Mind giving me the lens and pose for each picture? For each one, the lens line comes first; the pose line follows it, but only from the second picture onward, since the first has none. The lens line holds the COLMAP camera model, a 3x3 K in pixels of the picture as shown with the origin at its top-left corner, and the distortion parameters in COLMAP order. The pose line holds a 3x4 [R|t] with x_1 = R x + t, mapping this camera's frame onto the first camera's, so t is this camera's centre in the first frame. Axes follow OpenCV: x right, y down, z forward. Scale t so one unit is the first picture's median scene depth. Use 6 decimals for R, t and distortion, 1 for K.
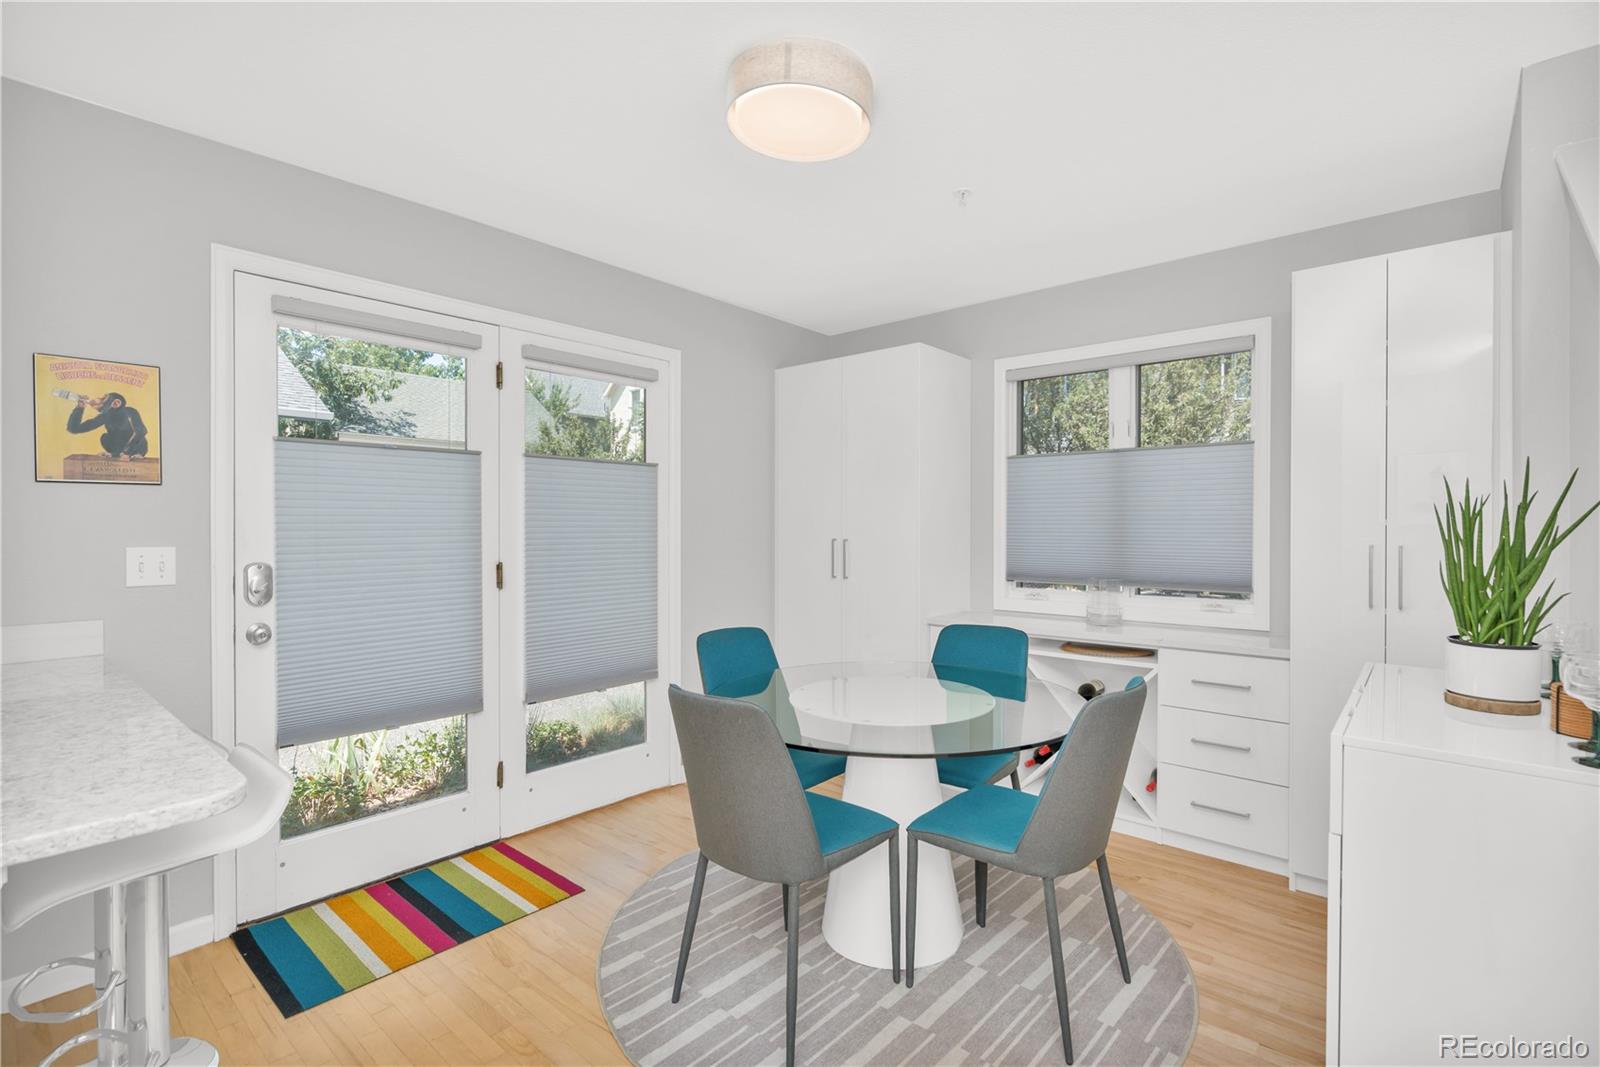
lens RADIAL K [[732.8, 0, 806.6], [0, 732.8, 532.3], [0, 0, 1]] dist [0.002302, 0.001725]
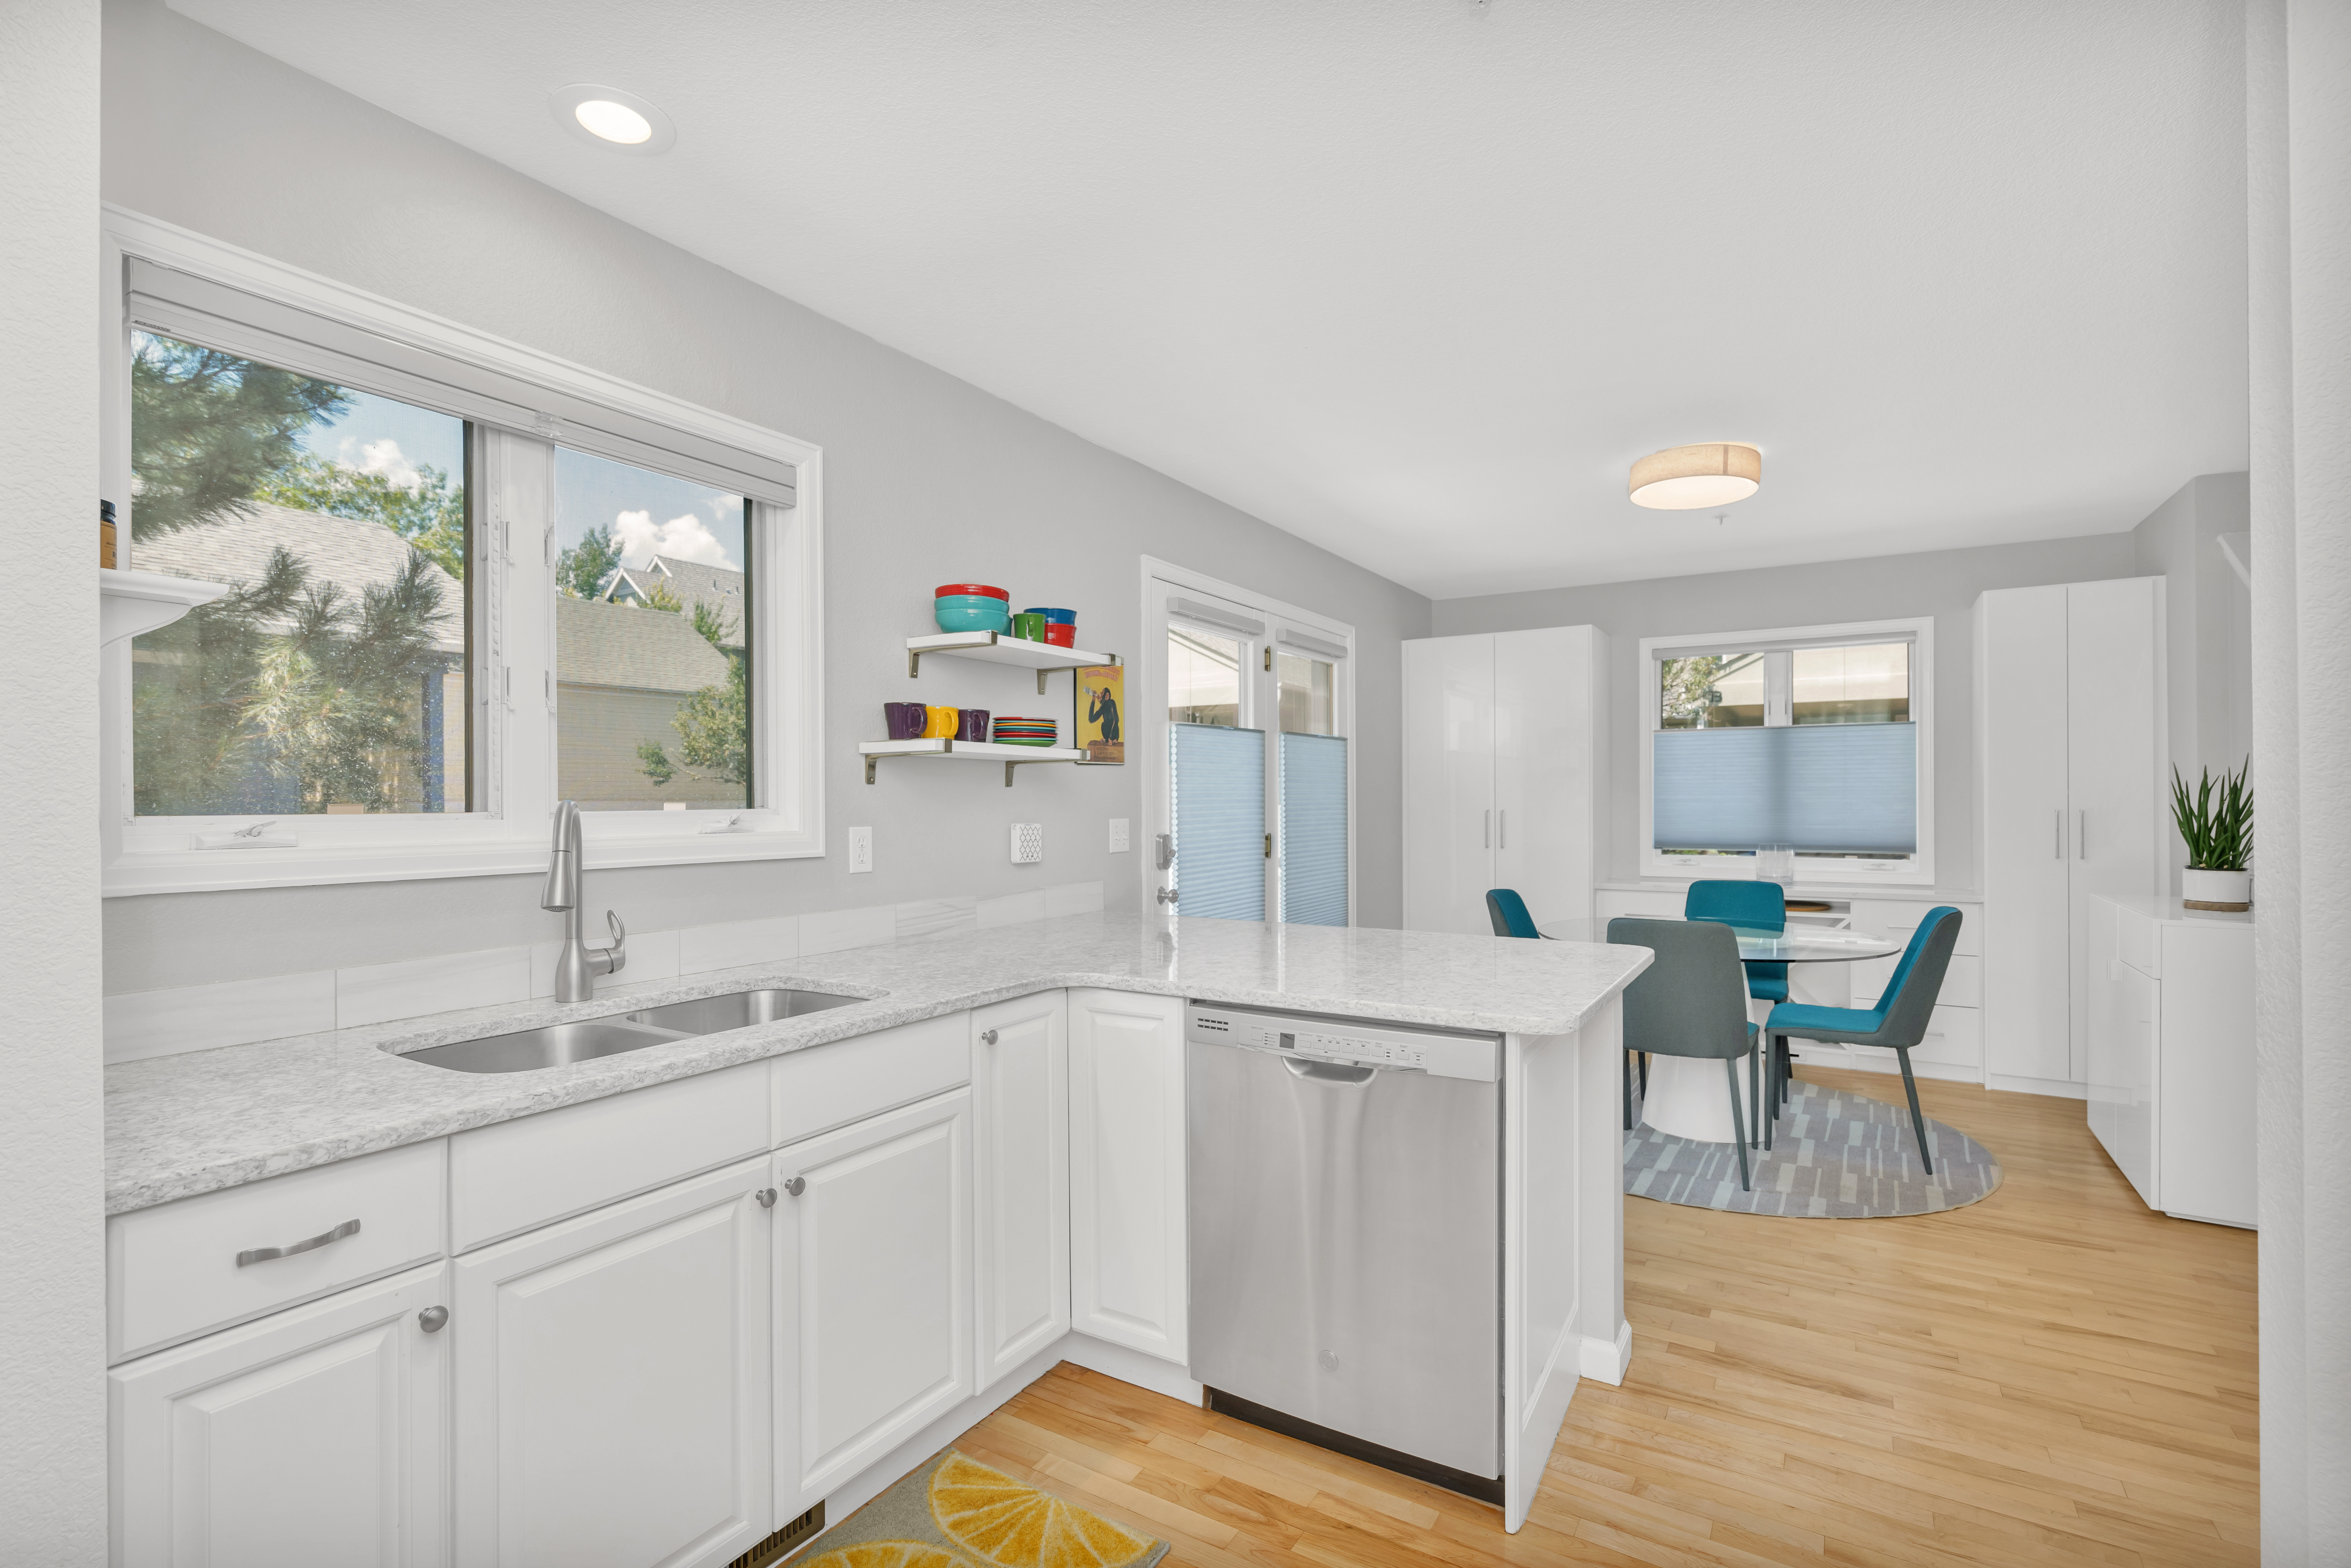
lens RADIAL K [[965.0, 0, 1176.7], [0, 965.0, 799.7], [0, 0, 1]] dist [0.000744, -0.000147]
pose [[0.994546, -0.005584, 0.104146, -0.981995], [0.006344, 0.999956, -0.006964, 0.001821], [-0.104102, 0.007587, 0.994538, -0.545893]]
